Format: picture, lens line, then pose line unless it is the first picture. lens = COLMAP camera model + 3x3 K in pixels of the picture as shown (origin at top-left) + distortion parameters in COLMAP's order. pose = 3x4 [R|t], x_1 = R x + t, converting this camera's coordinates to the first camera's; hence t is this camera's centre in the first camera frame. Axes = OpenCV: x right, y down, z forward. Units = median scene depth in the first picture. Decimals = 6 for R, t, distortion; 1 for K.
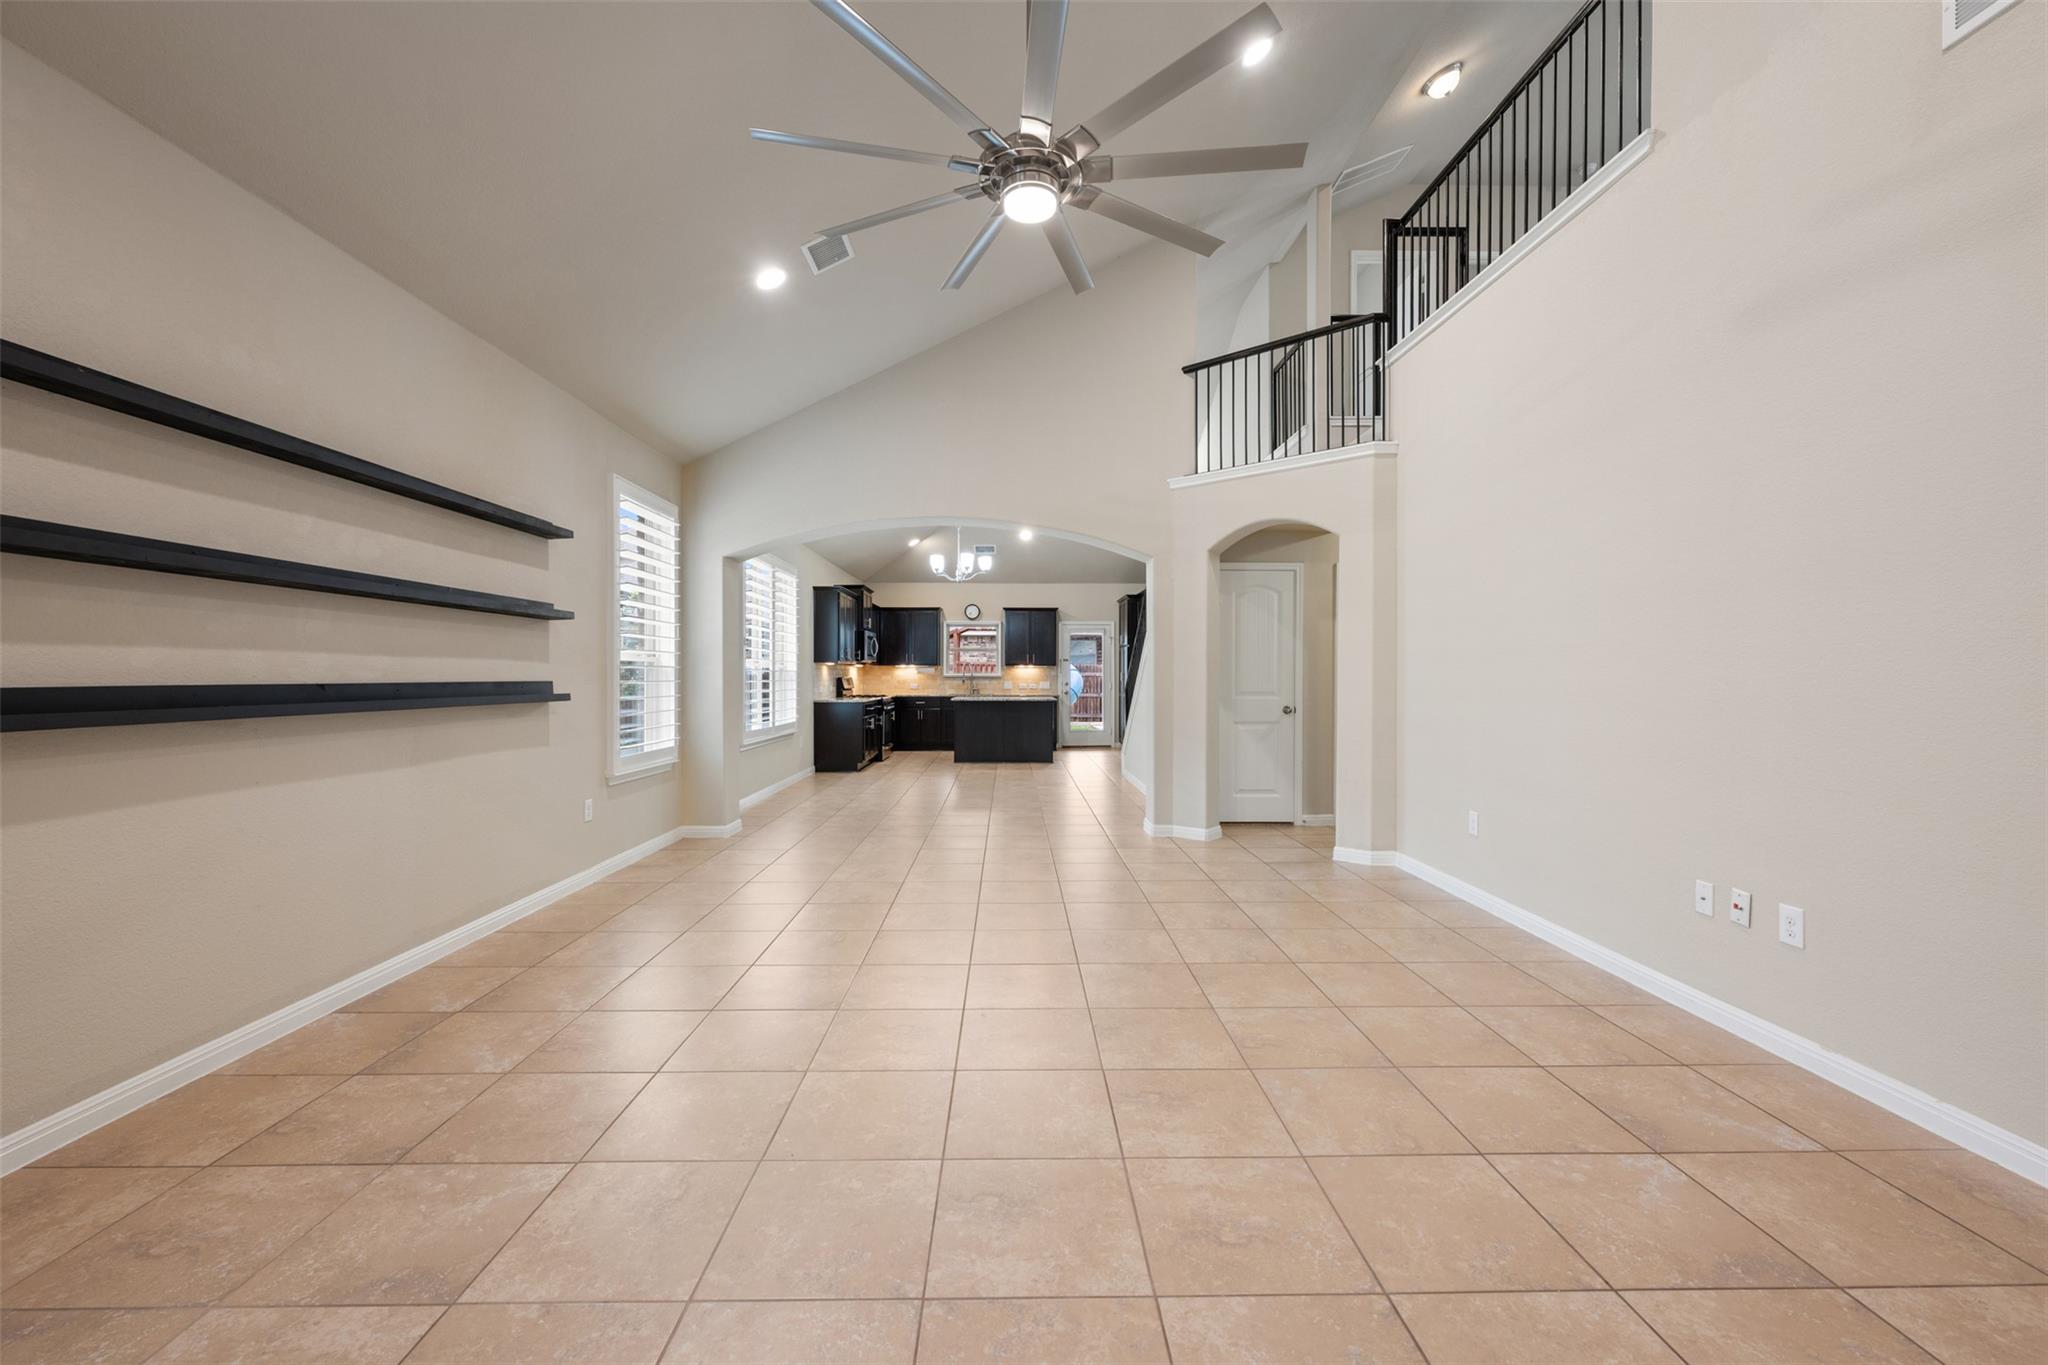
lens RADIAL K [[809.7, 0, 1024.7], [0, 809.7, 677.9], [0, 0, 1]] dist [-0.000215, 0.000006]
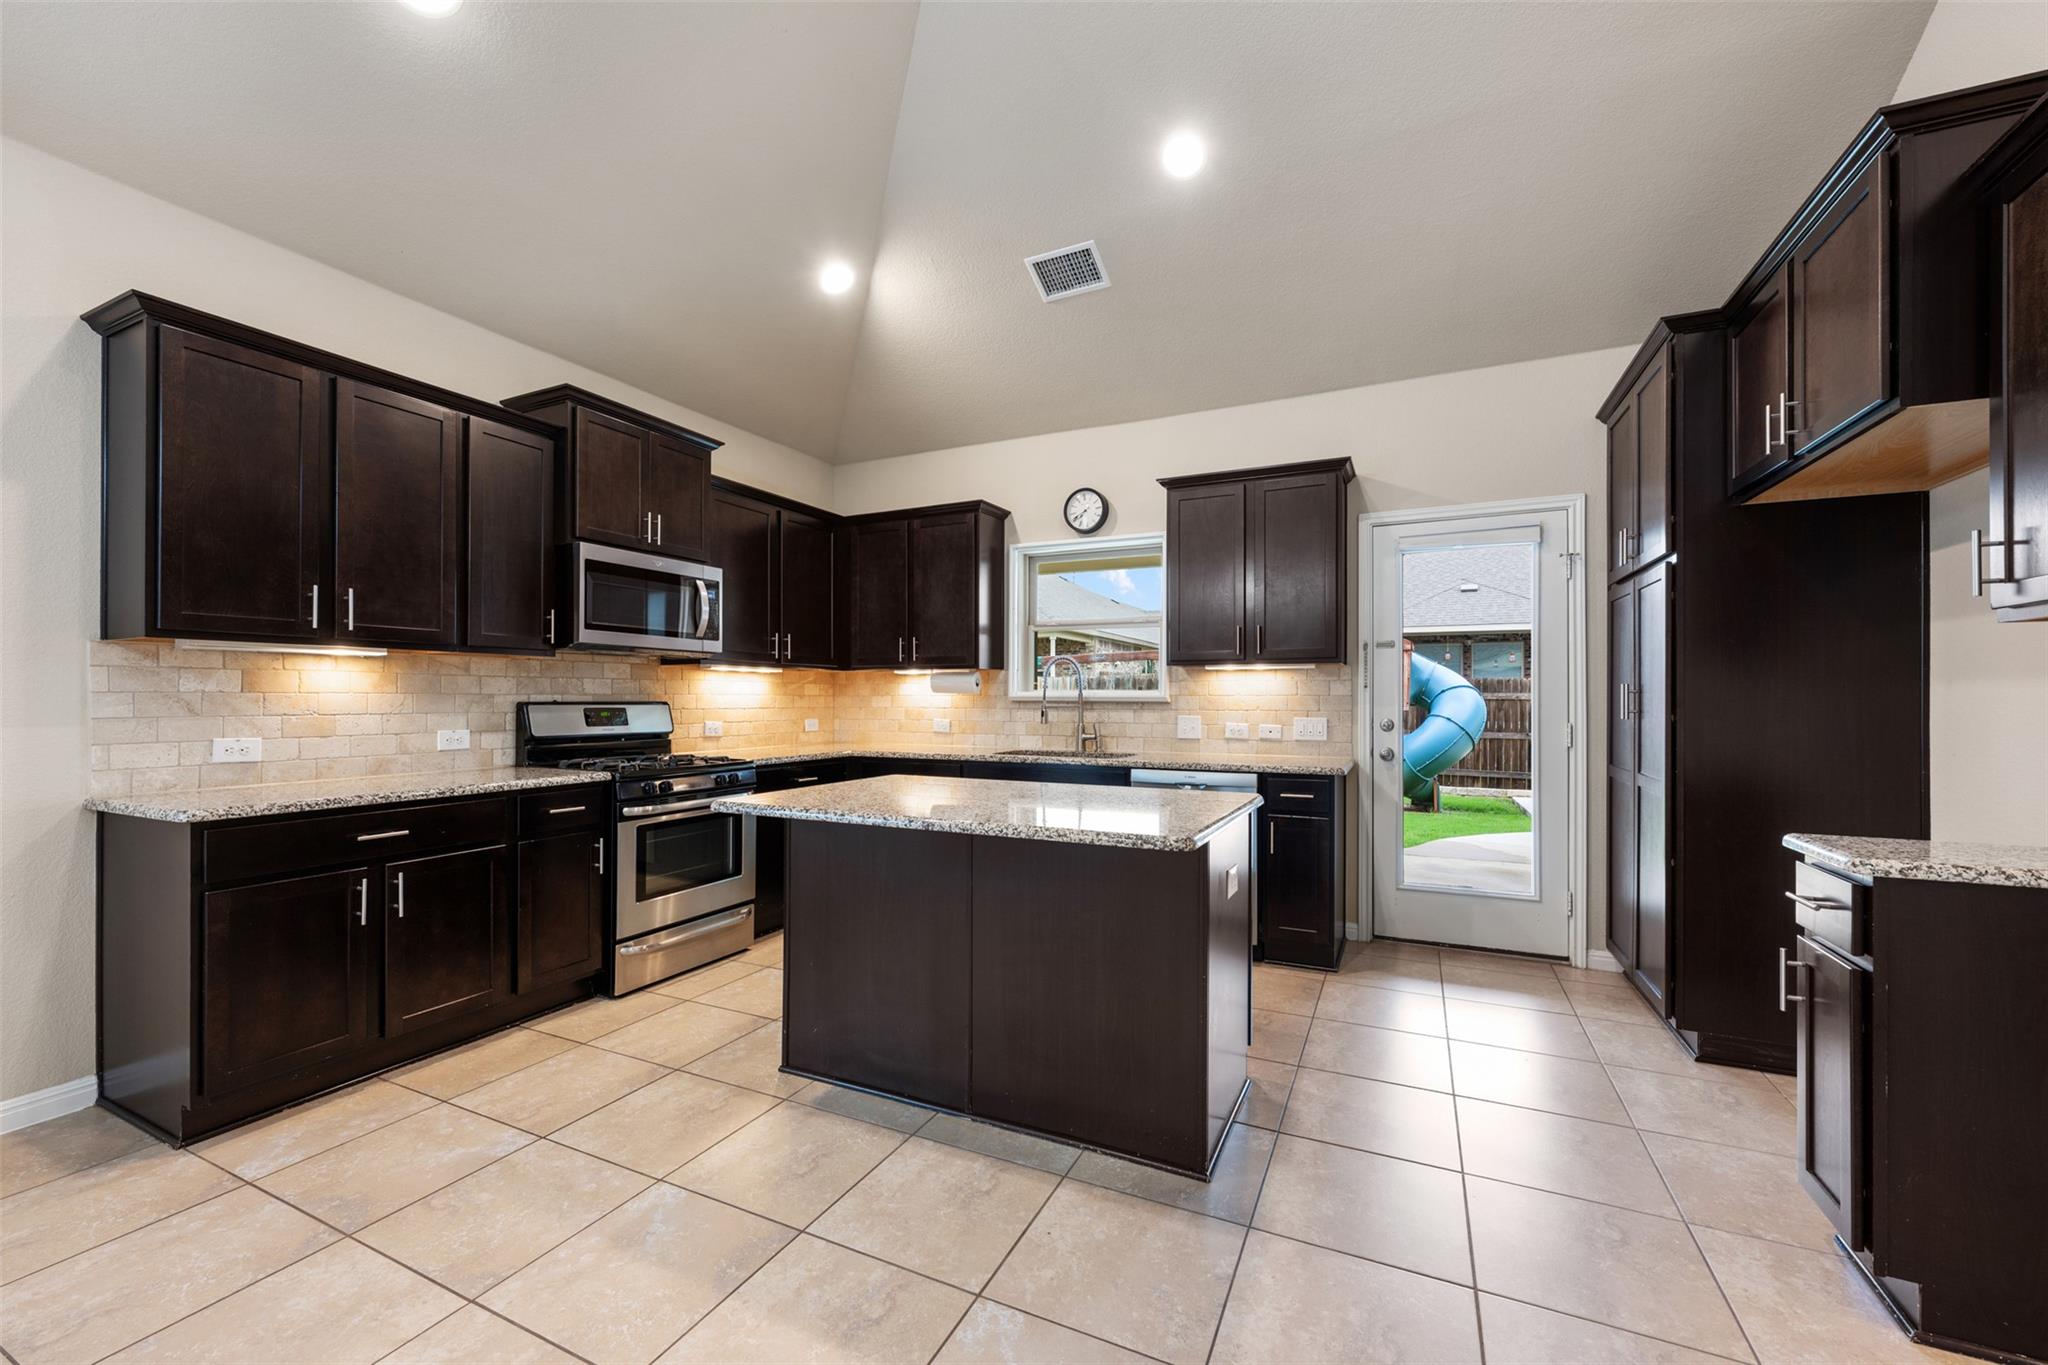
lens RADIAL K [[818.5, 0, 1019.3], [0, 818.5, 695.6], [0, 0, 1]] dist [-0.002405, 0.000217]
pose [[0.892820, -0.000381, -0.450413, 0.088768], [-0.002612, 0.999978, -0.006023, -0.001761], [0.450406, 0.006554, 0.892800, 0.914742]]
